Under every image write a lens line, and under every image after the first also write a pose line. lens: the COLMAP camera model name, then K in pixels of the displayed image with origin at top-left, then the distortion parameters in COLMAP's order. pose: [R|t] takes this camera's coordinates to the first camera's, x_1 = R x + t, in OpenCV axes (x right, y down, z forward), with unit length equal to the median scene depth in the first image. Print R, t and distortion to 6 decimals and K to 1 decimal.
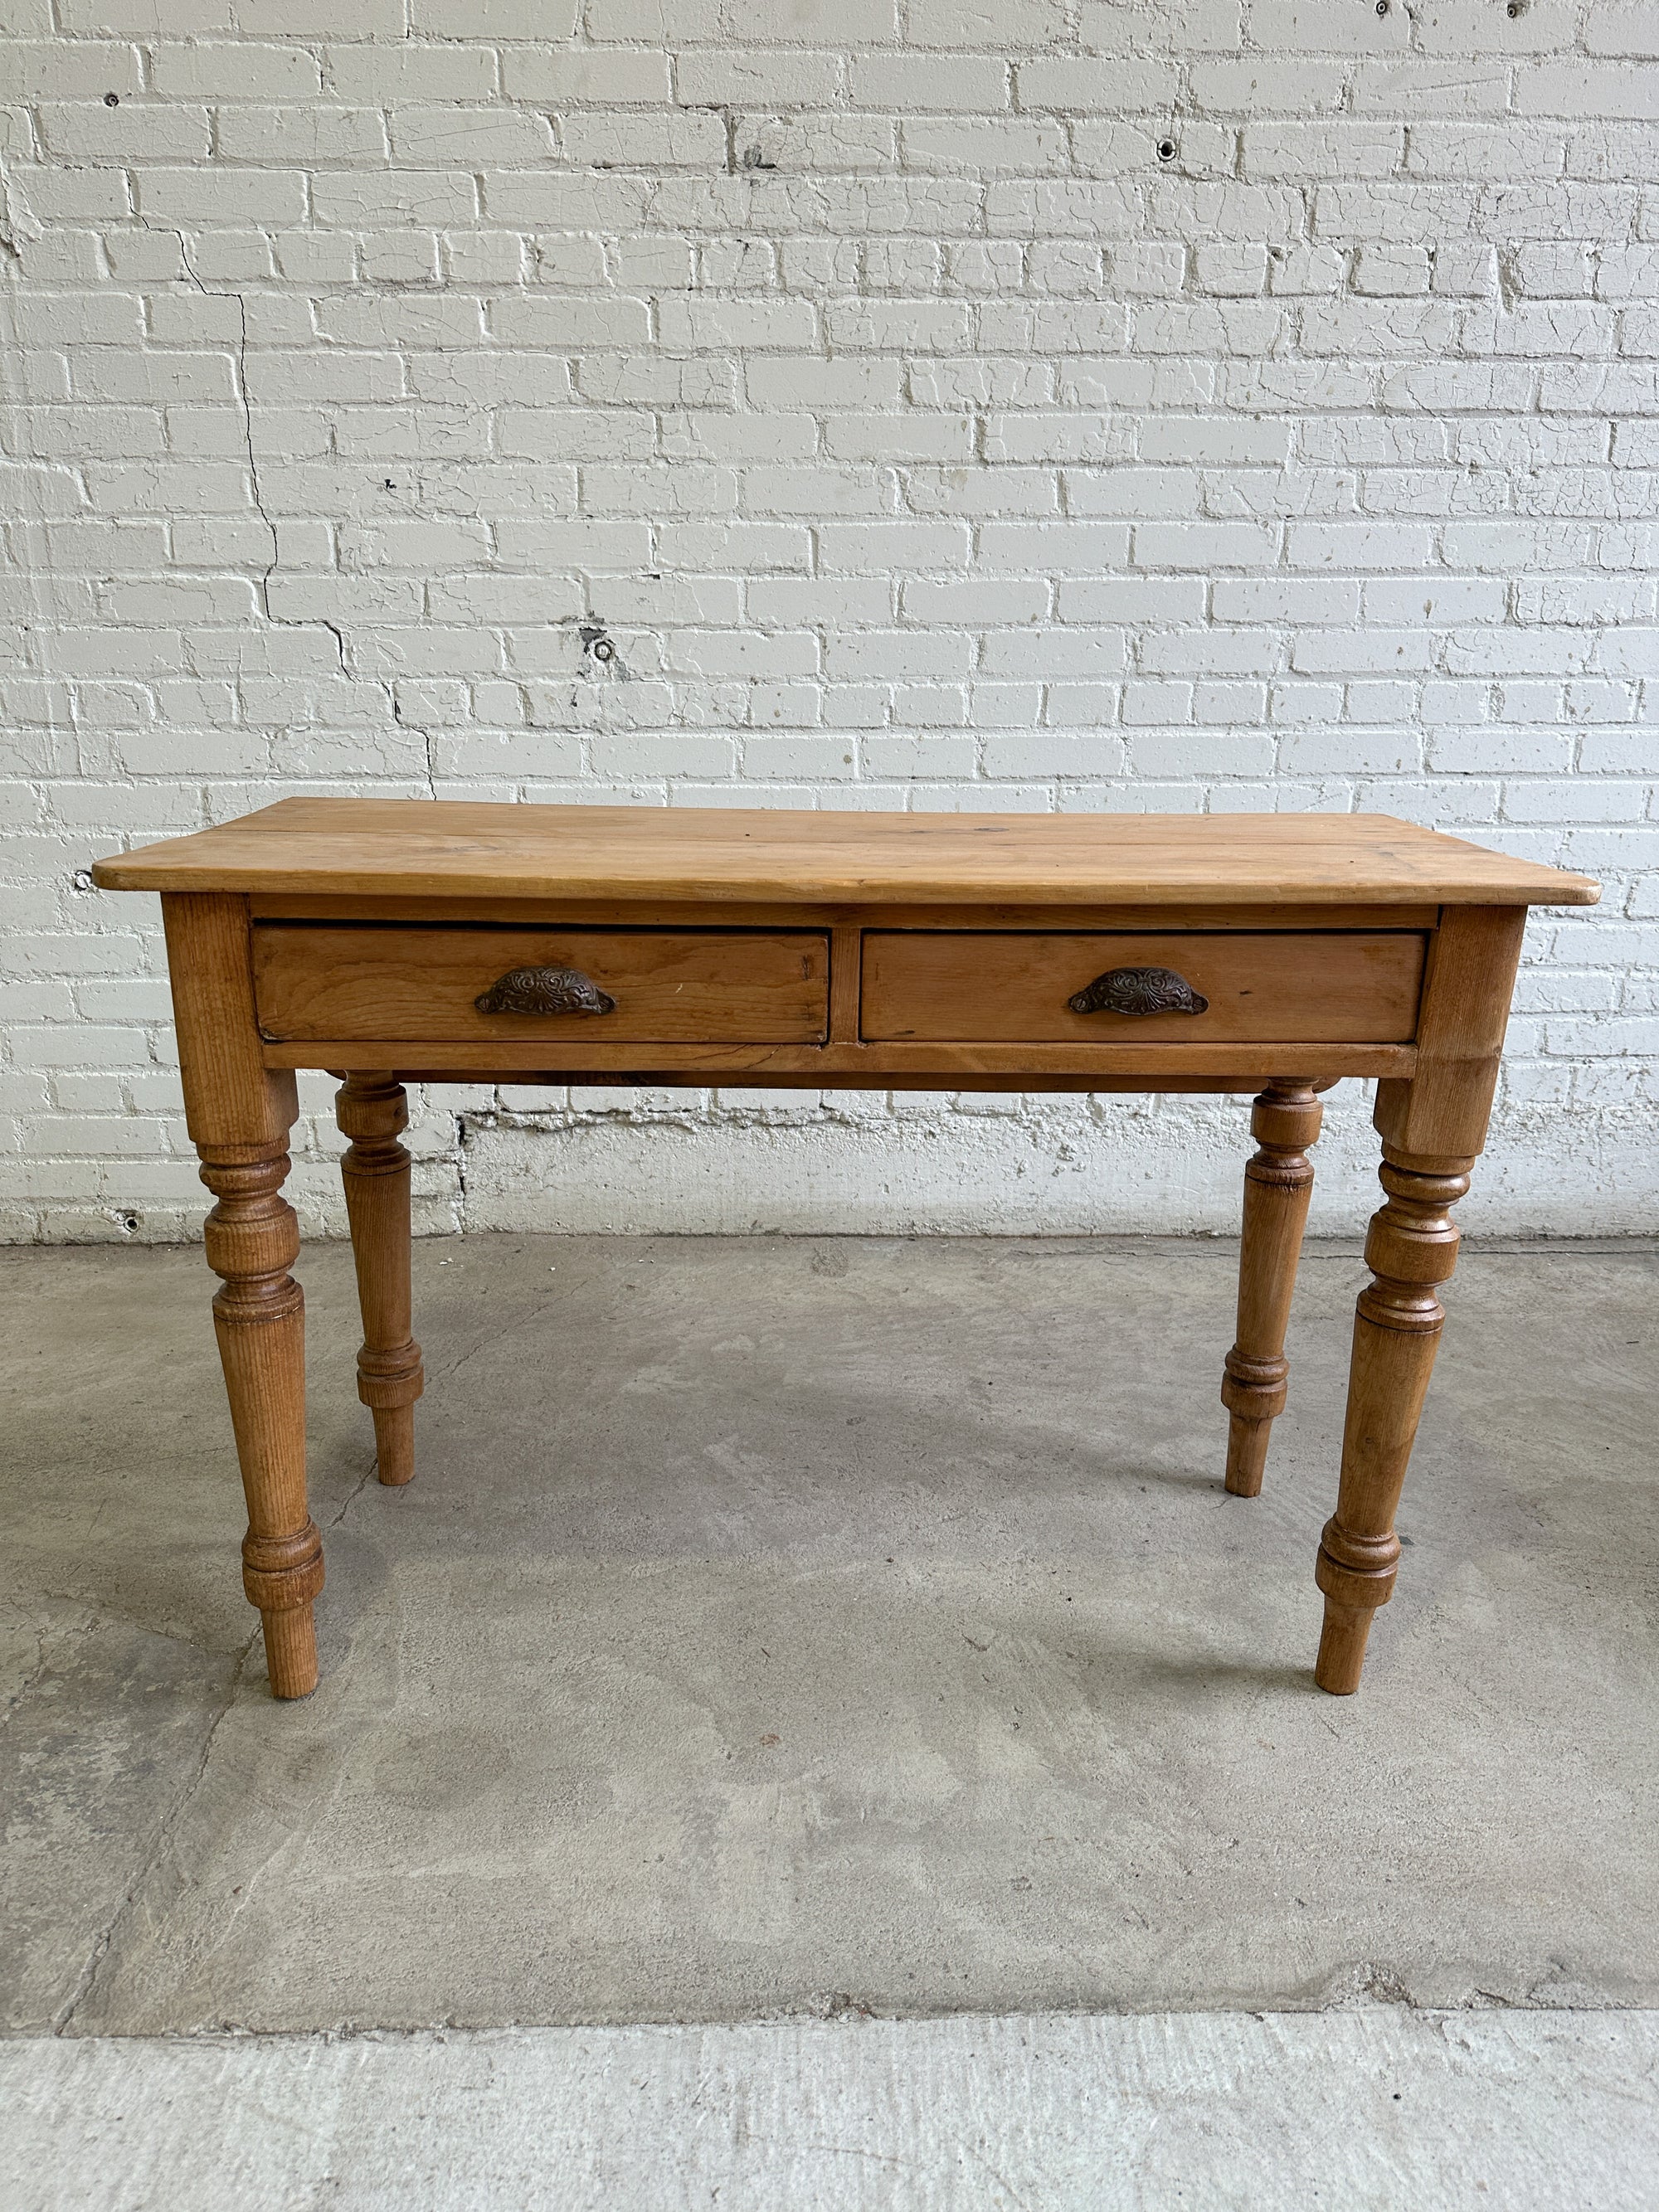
lens RADIAL K [[1558.3, 0, 833.3], [0, 1558.3, 1111.1], [0, 0, 1]] dist [0.014507, -0.023031]
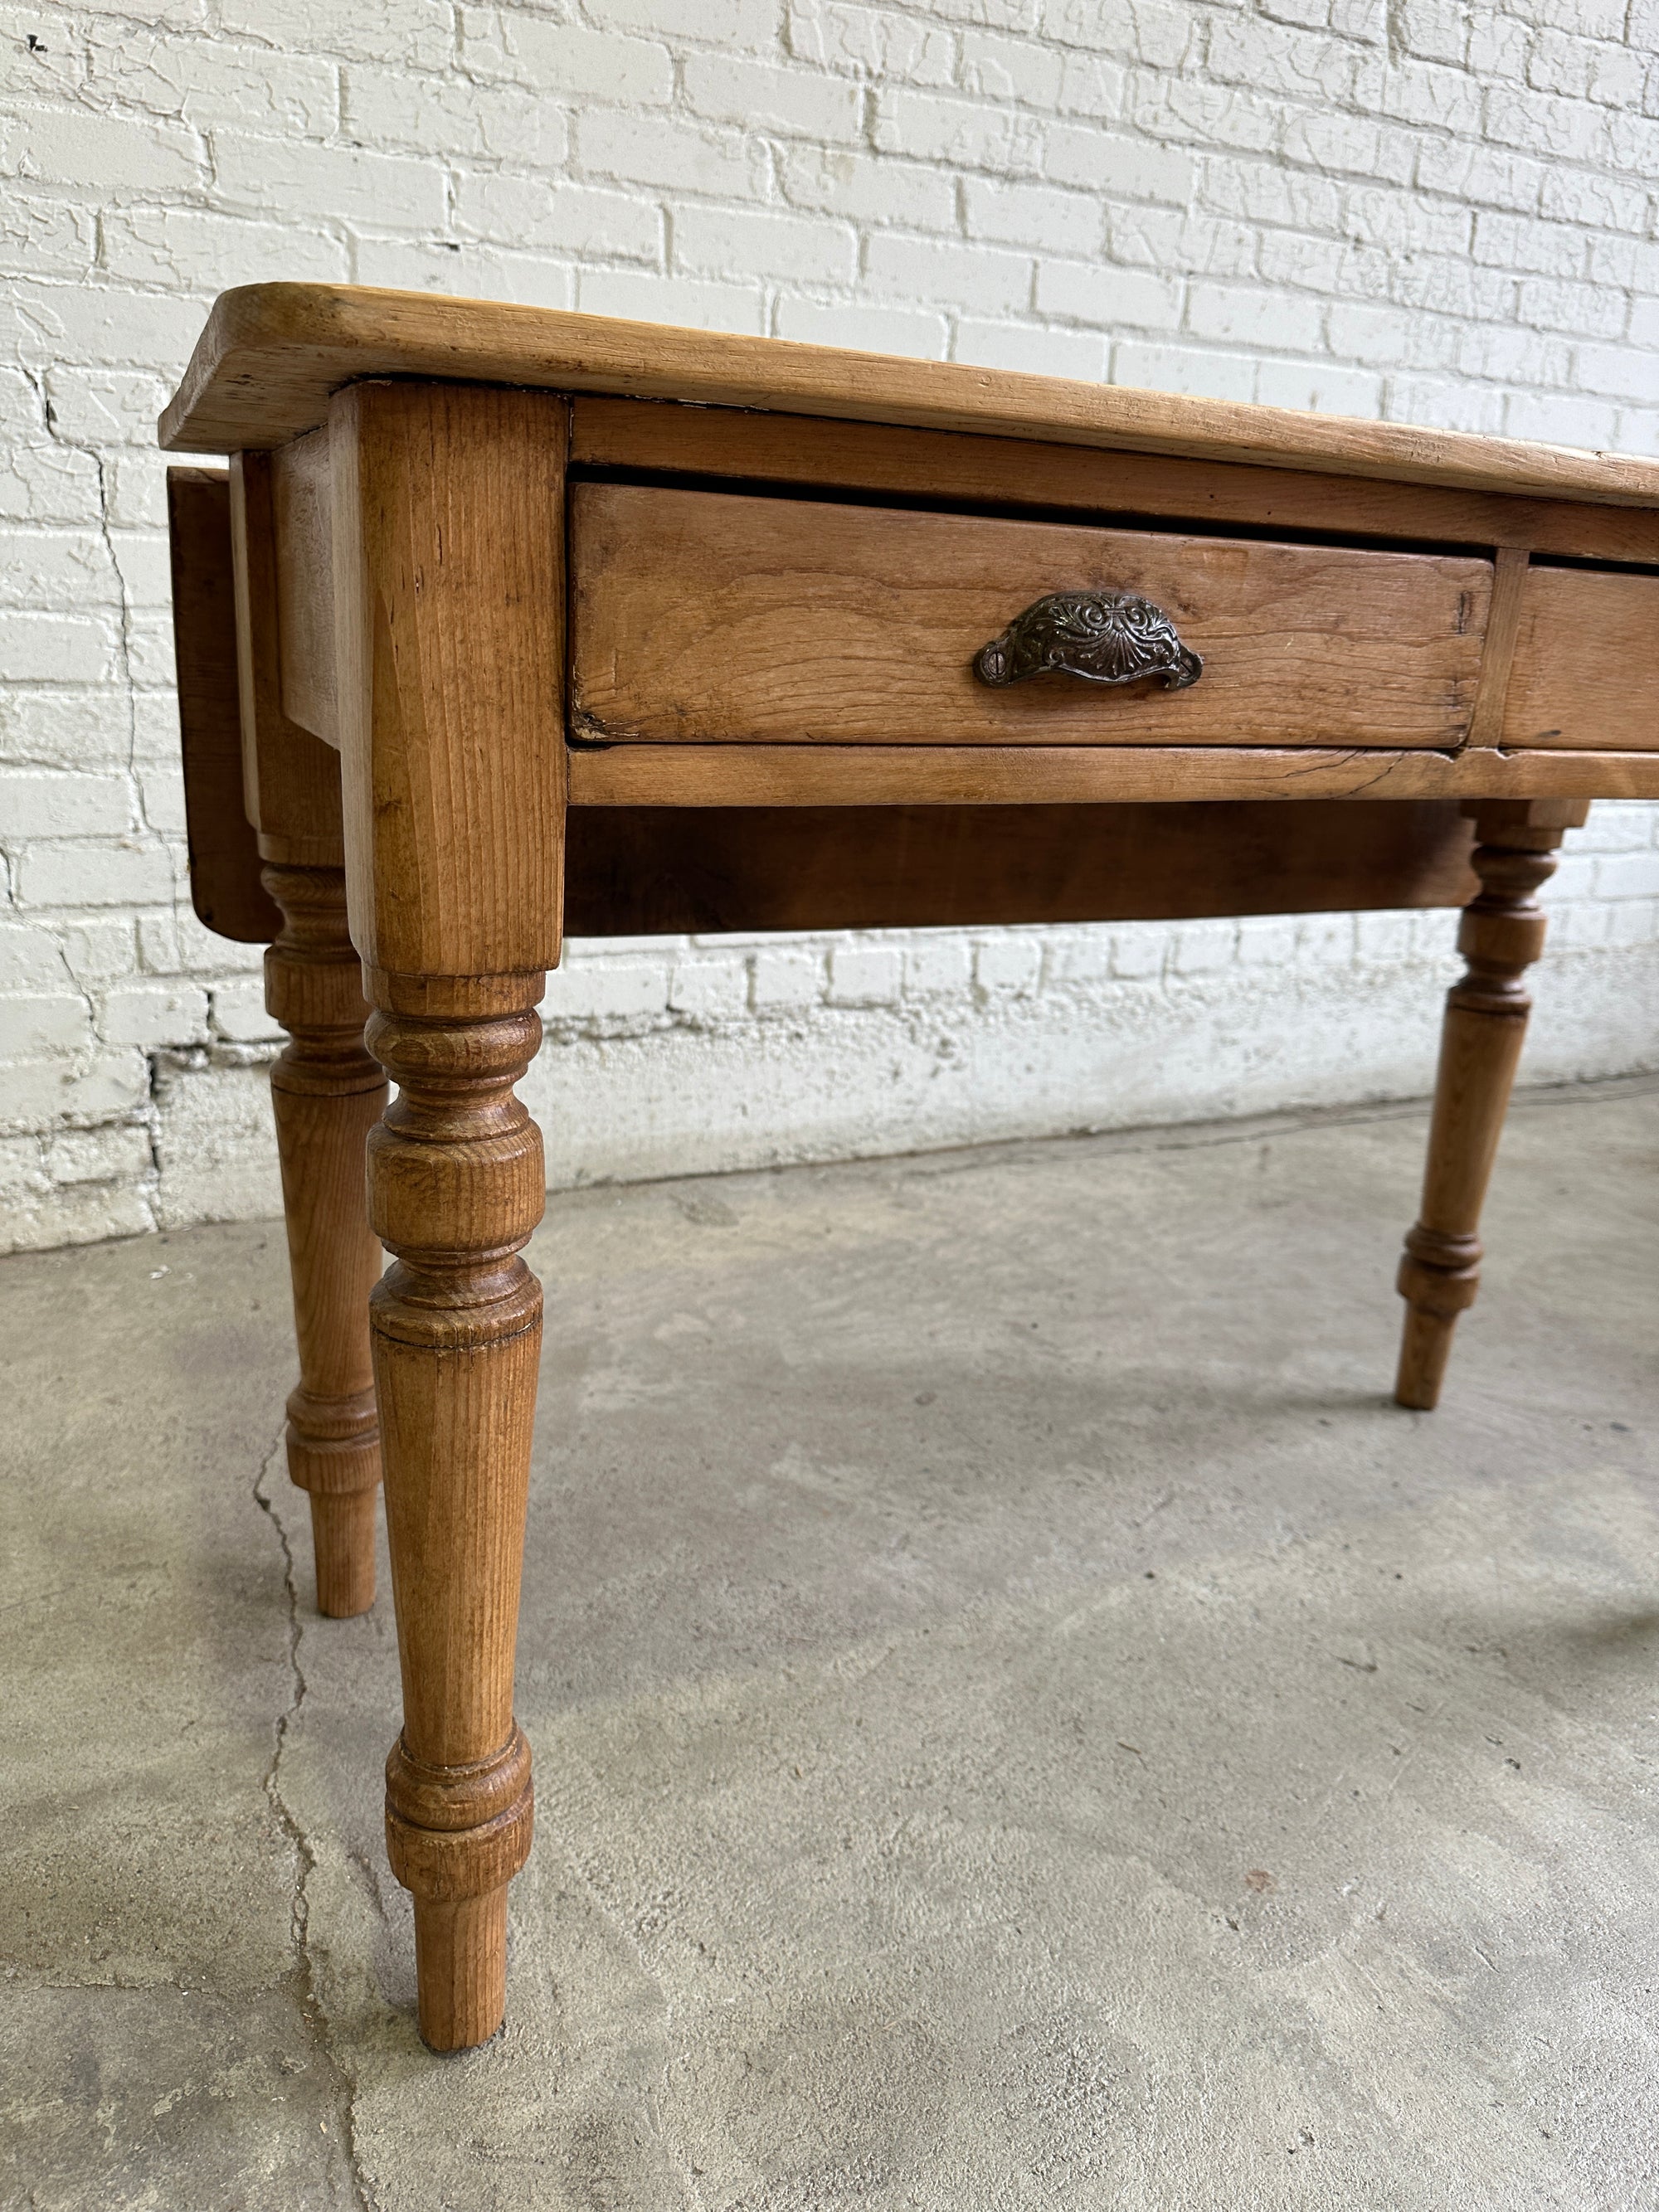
lens RADIAL K [[1577.4, 0, 822.5], [0, 1577.4, 1100.4], [0, 0, 1]] dist [-0.004380, -0.008277]
pose [[0.918084, -0.084460, 0.387283, -0.277410], [0.080188, 0.996408, 0.027208, 0.032345], [-0.388190, 0.006076, 0.921559, 0.301007]]
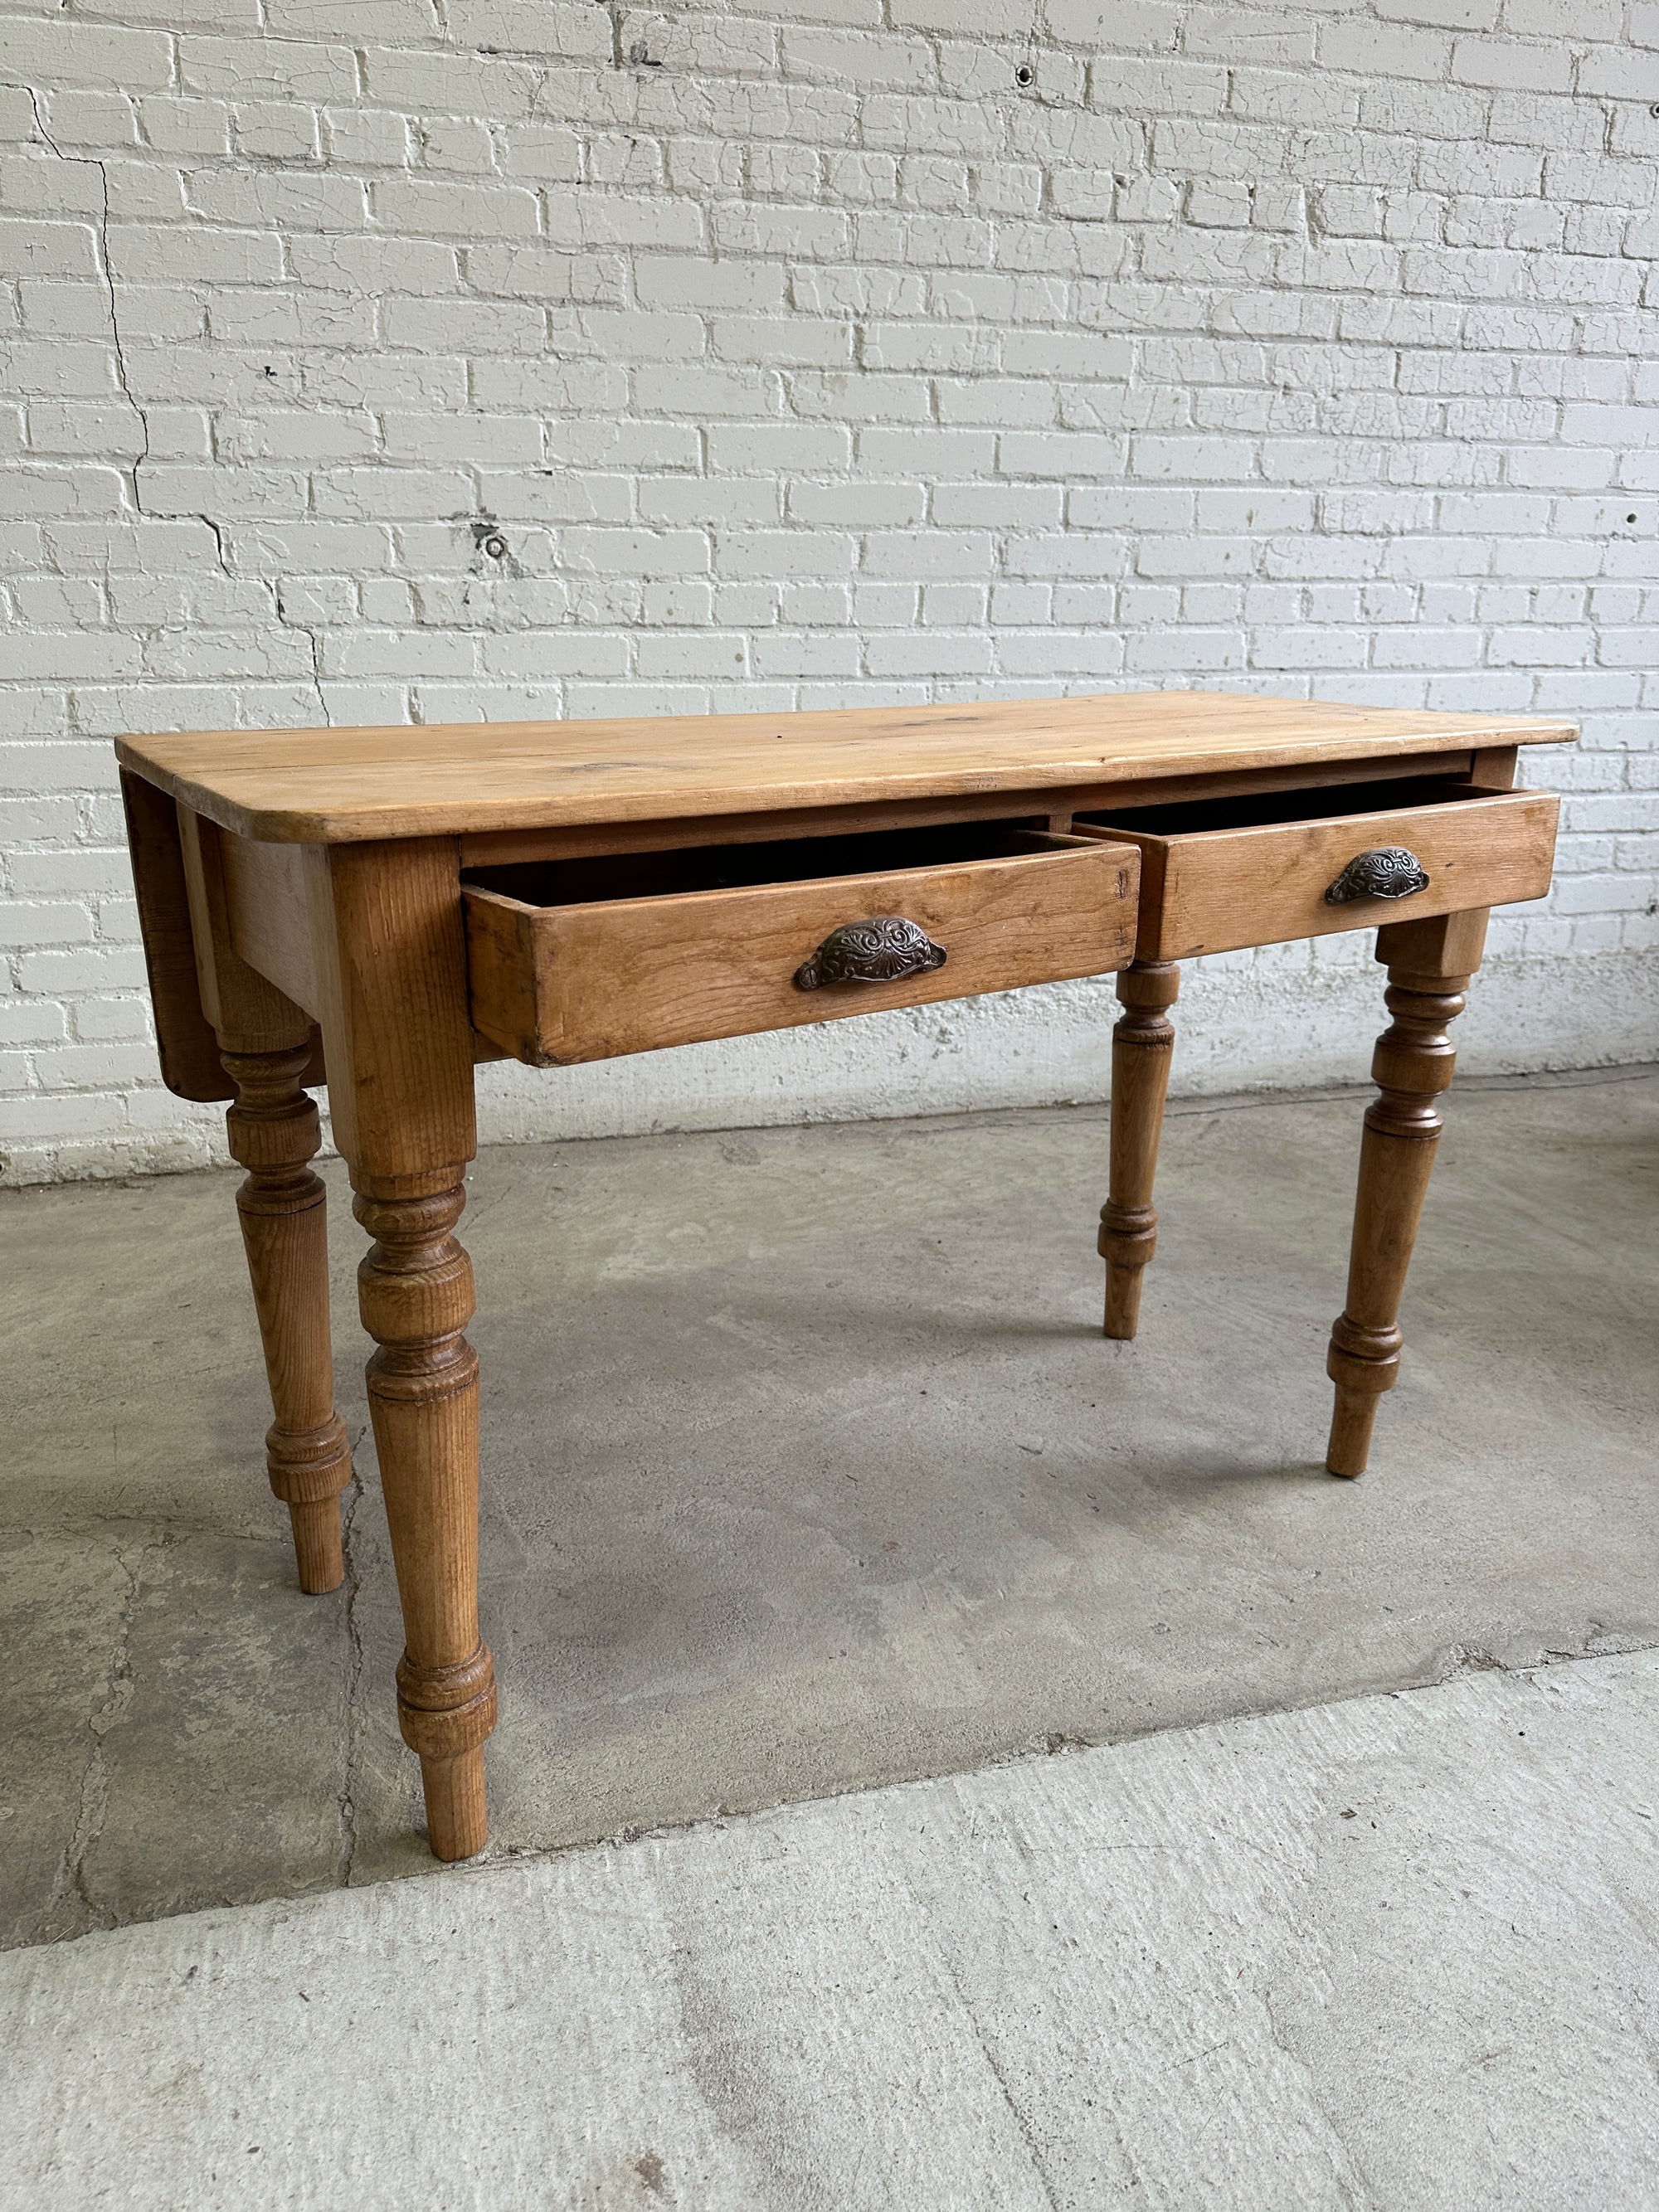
lens RADIAL K [[1564.0, 0, 821.1], [0, 1564.0, 1102.0], [0, 0, 1]] dist [0.004143, -0.012639]
pose [[0.974206, -0.067218, 0.215418, -0.193699], [0.060023, 0.997404, 0.039777, 0.030113], [-0.217532, -0.025821, 0.975712, -0.026053]]
